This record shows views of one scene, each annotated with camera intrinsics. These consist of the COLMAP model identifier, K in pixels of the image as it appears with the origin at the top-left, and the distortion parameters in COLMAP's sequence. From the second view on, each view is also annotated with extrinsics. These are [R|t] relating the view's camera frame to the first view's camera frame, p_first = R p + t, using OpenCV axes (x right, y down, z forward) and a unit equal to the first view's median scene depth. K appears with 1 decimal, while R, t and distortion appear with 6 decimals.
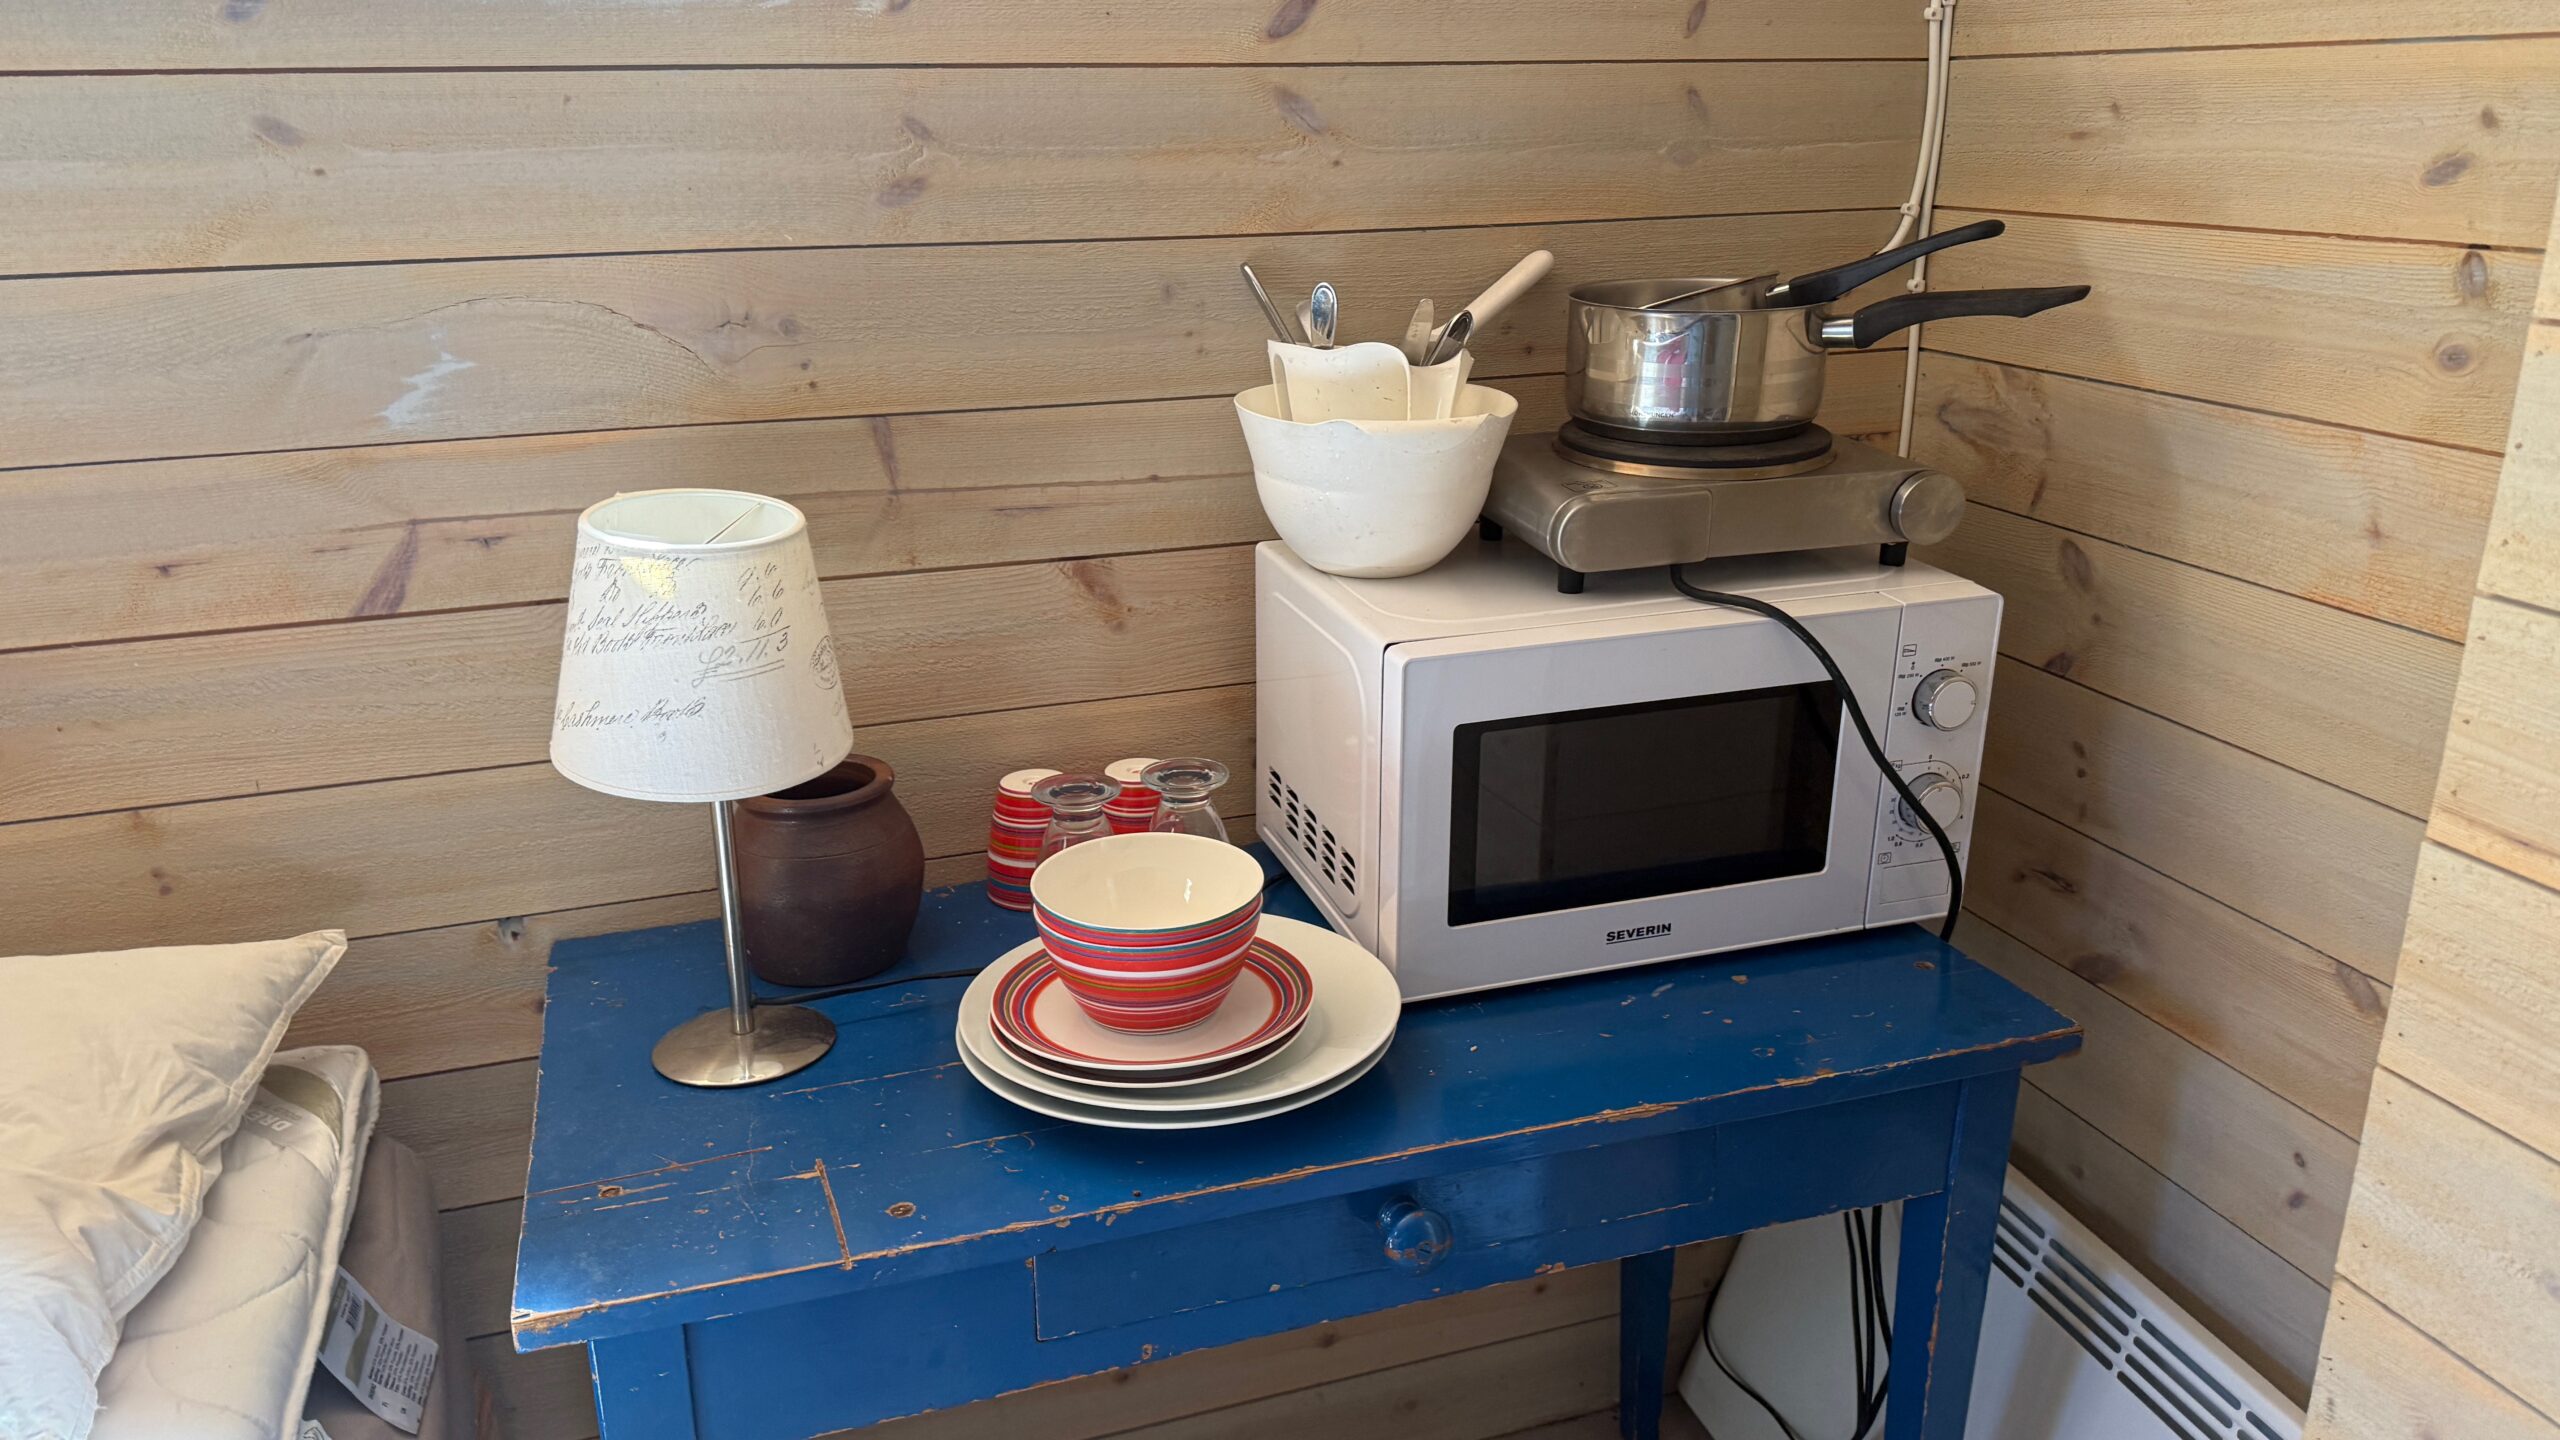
lens RADIAL K [[1825.8, 0, 1271.8], [0, 1825.8, 724.2], [0, 0, 1]] dist [0.005510, -0.011371]
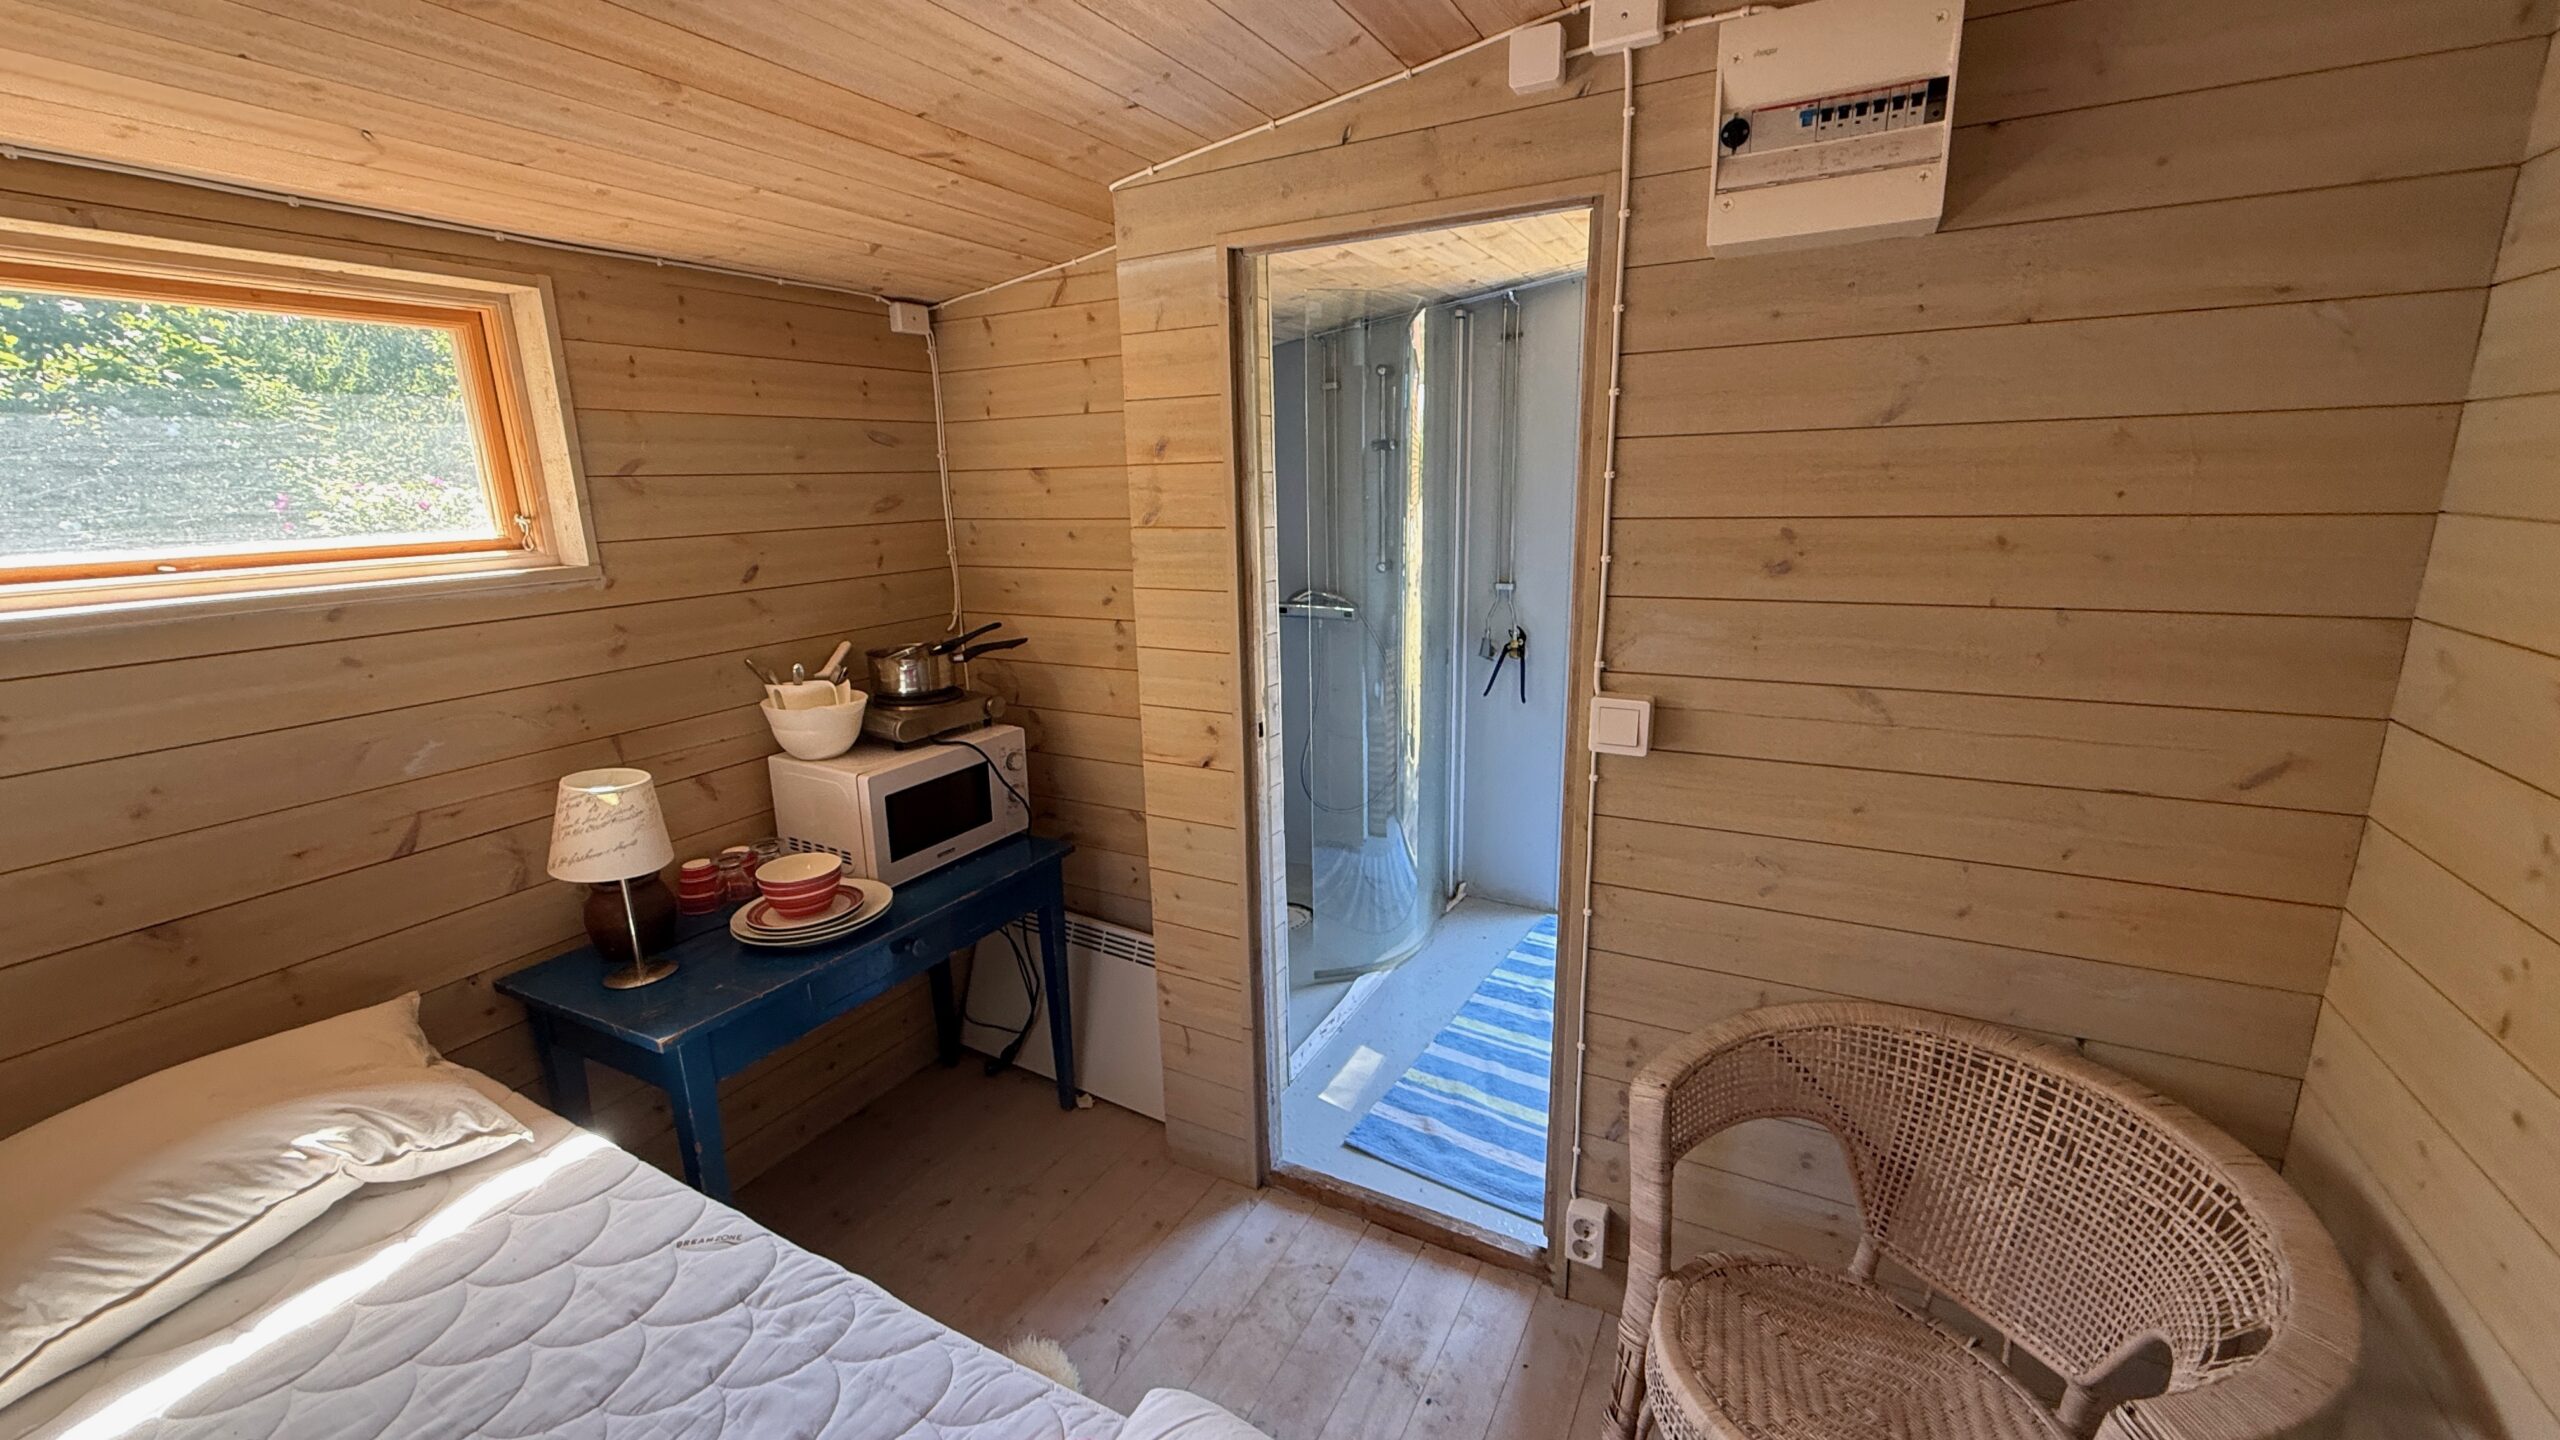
lens RADIAL K [[1017.4, 0, 1278.8], [0, 1017.4, 725.5], [0, 0, 1]] dist [-0.001796, 0.000016]
pose [[0.728176, -0.169516, 0.664096, -0.503459], [0.235928, 0.971712, -0.010655, 0.056244], [-0.643504, 0.164438, 0.747571, -0.712122]]
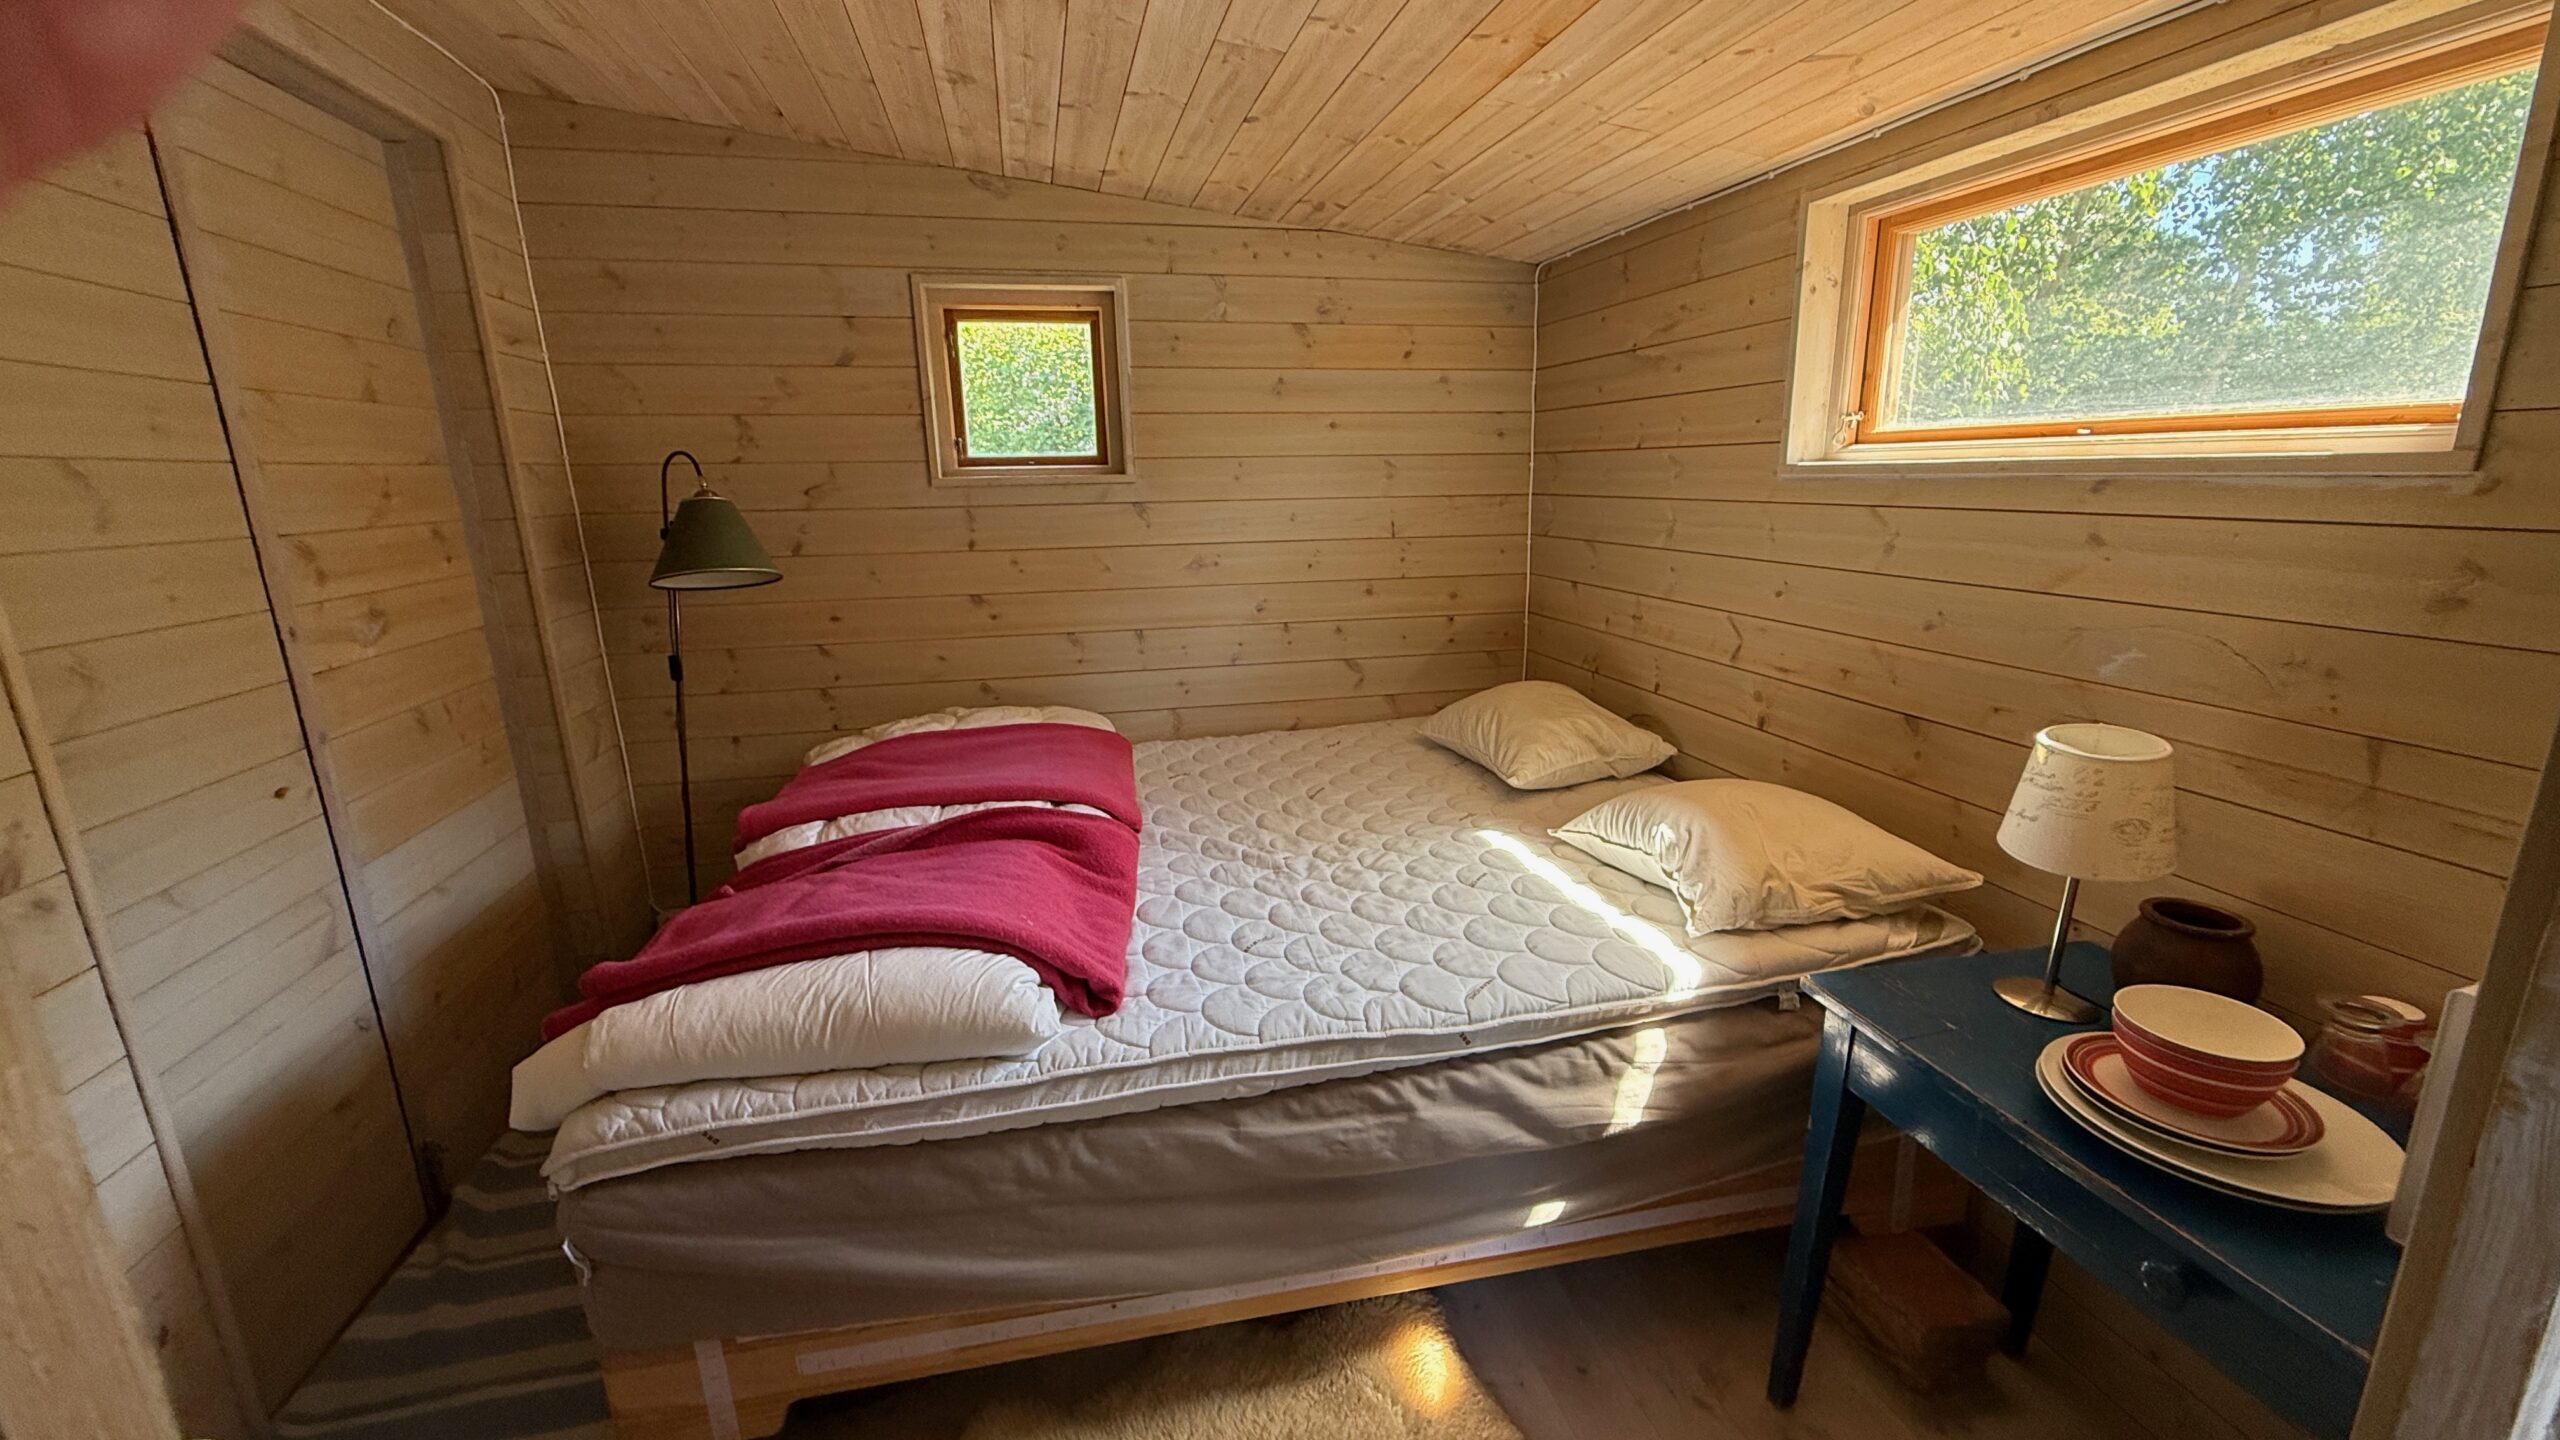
lens RADIAL K [[1017.4, 0, 1273.3], [0, 1017.4, 726.0], [0, 0, 1]] dist [-0.001796, 0.000016]
pose [[-0.090682, 0.258001, -0.961880, 0.735220], [-0.301197, 0.913520, 0.273425, -0.136934], [0.949240, 0.314510, -0.005131, 0.102263]]
